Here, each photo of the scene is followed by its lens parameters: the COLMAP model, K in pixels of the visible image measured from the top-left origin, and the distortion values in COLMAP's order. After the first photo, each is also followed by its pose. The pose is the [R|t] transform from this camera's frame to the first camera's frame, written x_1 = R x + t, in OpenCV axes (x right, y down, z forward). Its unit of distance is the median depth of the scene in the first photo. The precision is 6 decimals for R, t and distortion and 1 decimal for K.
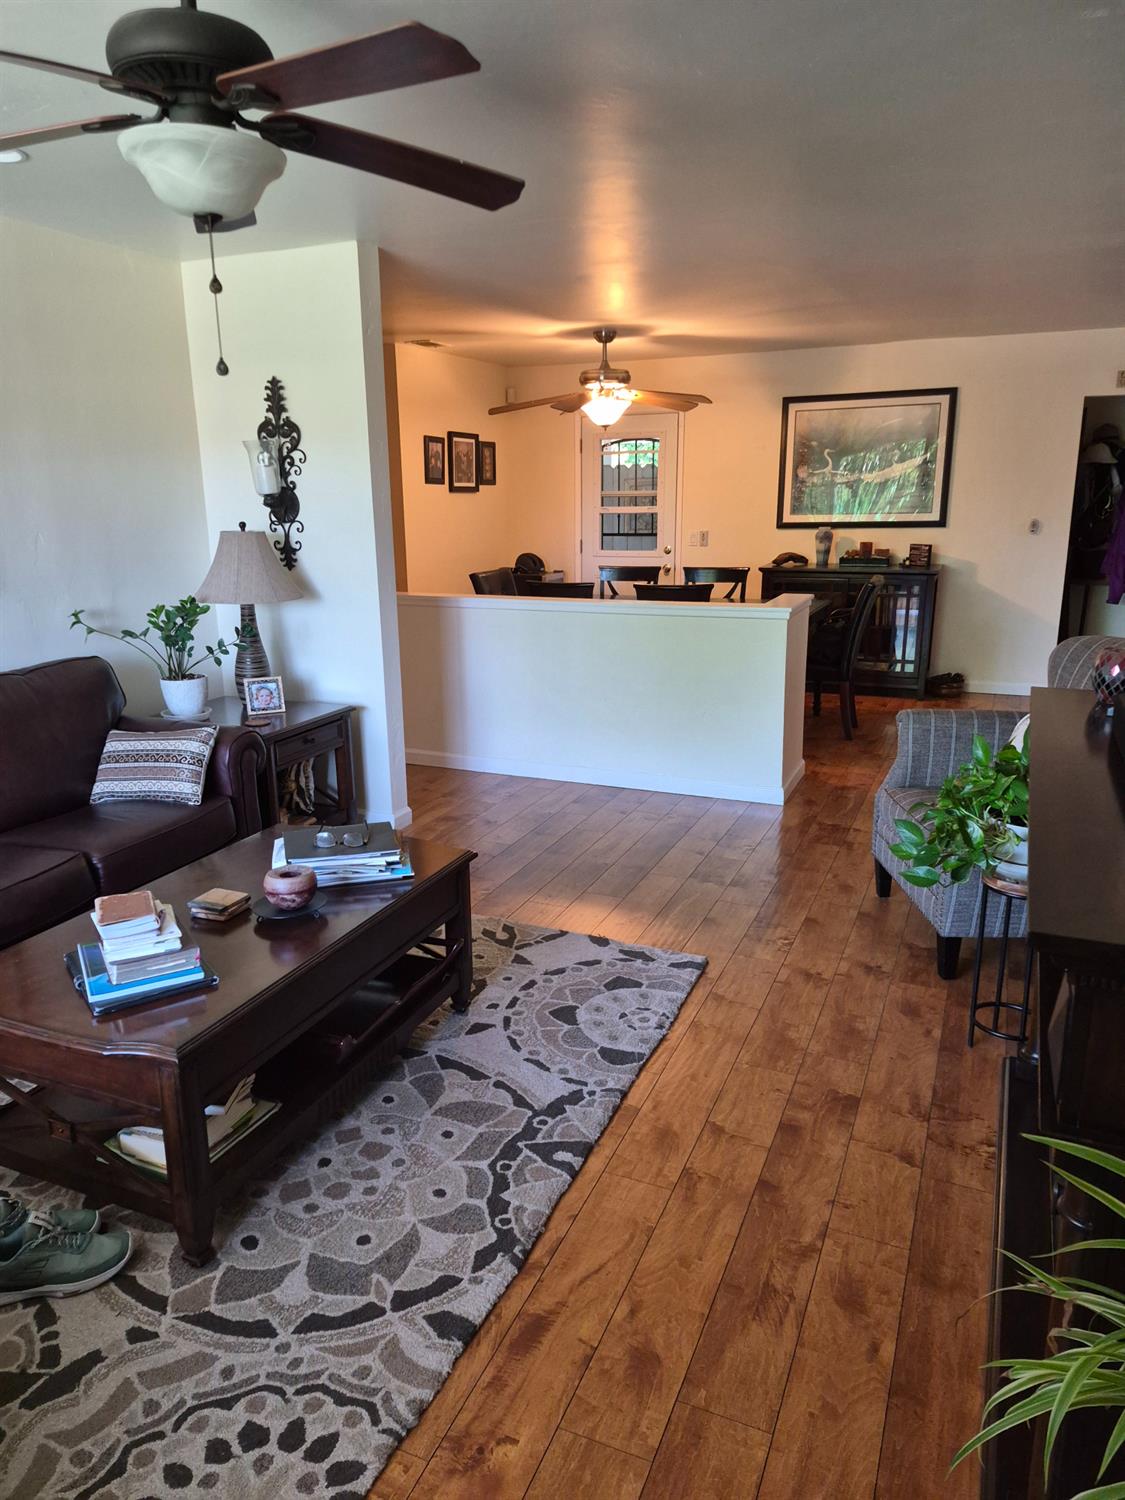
lens RADIAL K [[1042.7, 0, 564.2], [0, 1042.7, 758.1], [0, 0, 1]] dist [0.066585, -0.067267]
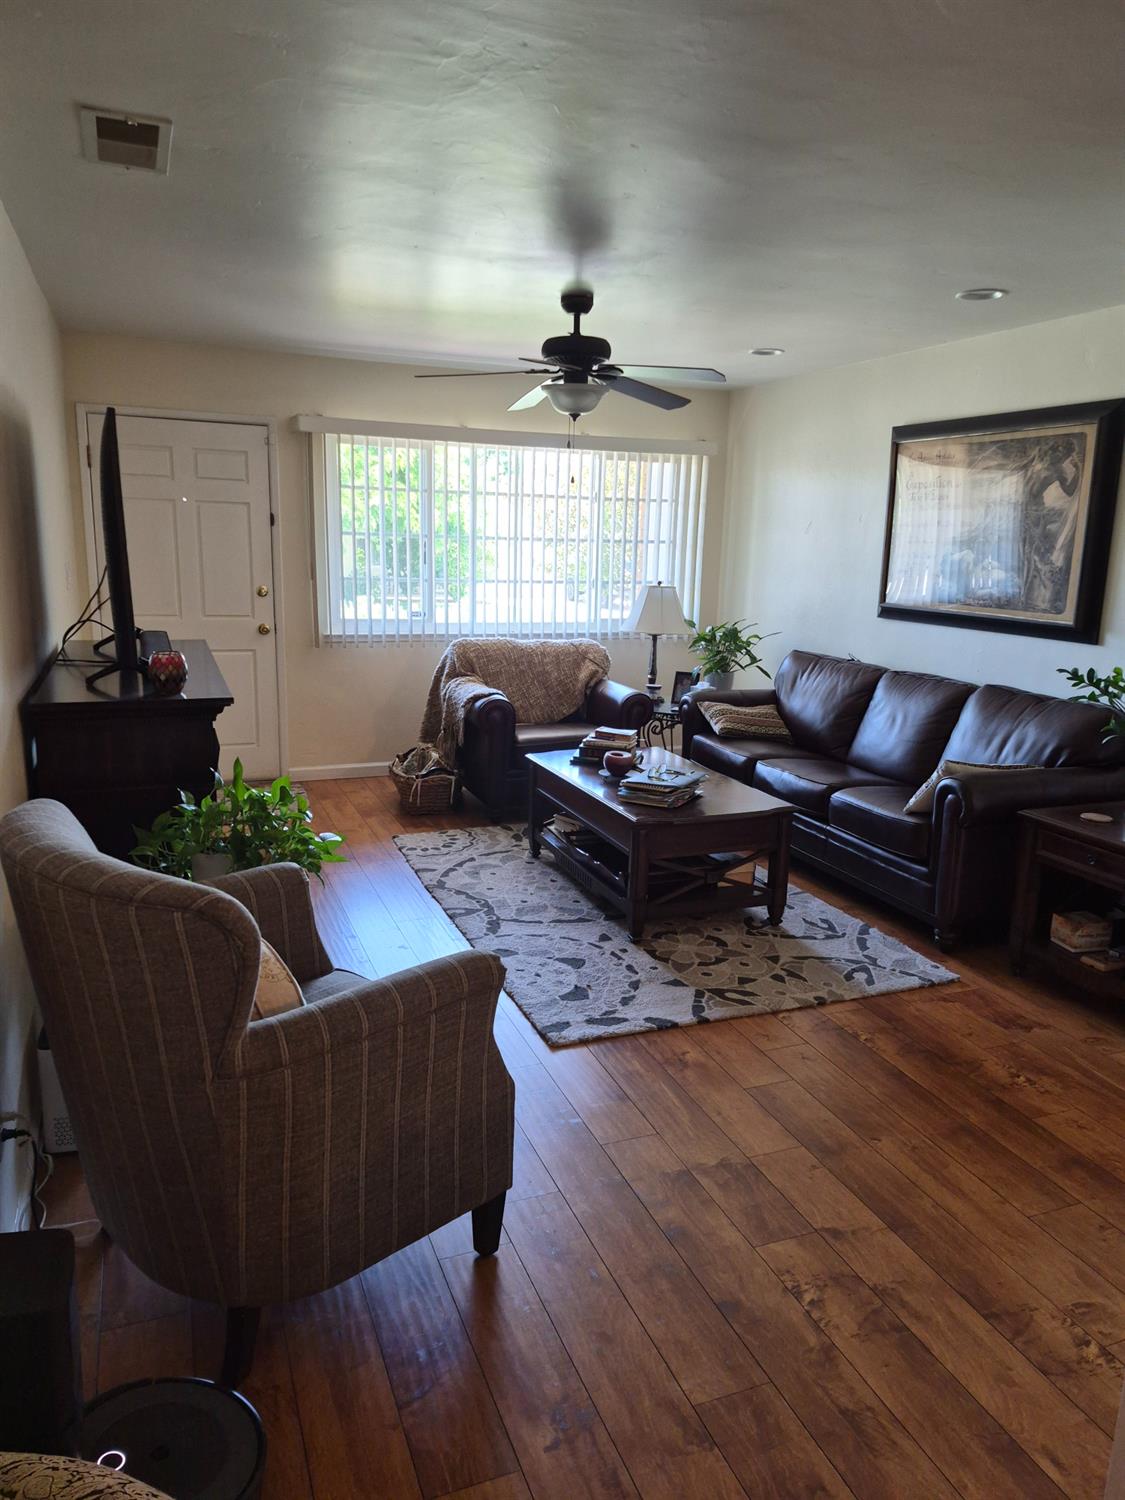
lens RADIAL K [[1042.7, 0, 564.5], [0, 1042.7, 749.7], [0, 0, 1]] dist [0.066585, -0.067267]
pose [[-0.712594, 0.144404, -0.686555, 1.034197], [-0.191451, 0.901422, 0.388310, -0.581924], [0.674949, 0.408149, -0.614701, 2.067582]]
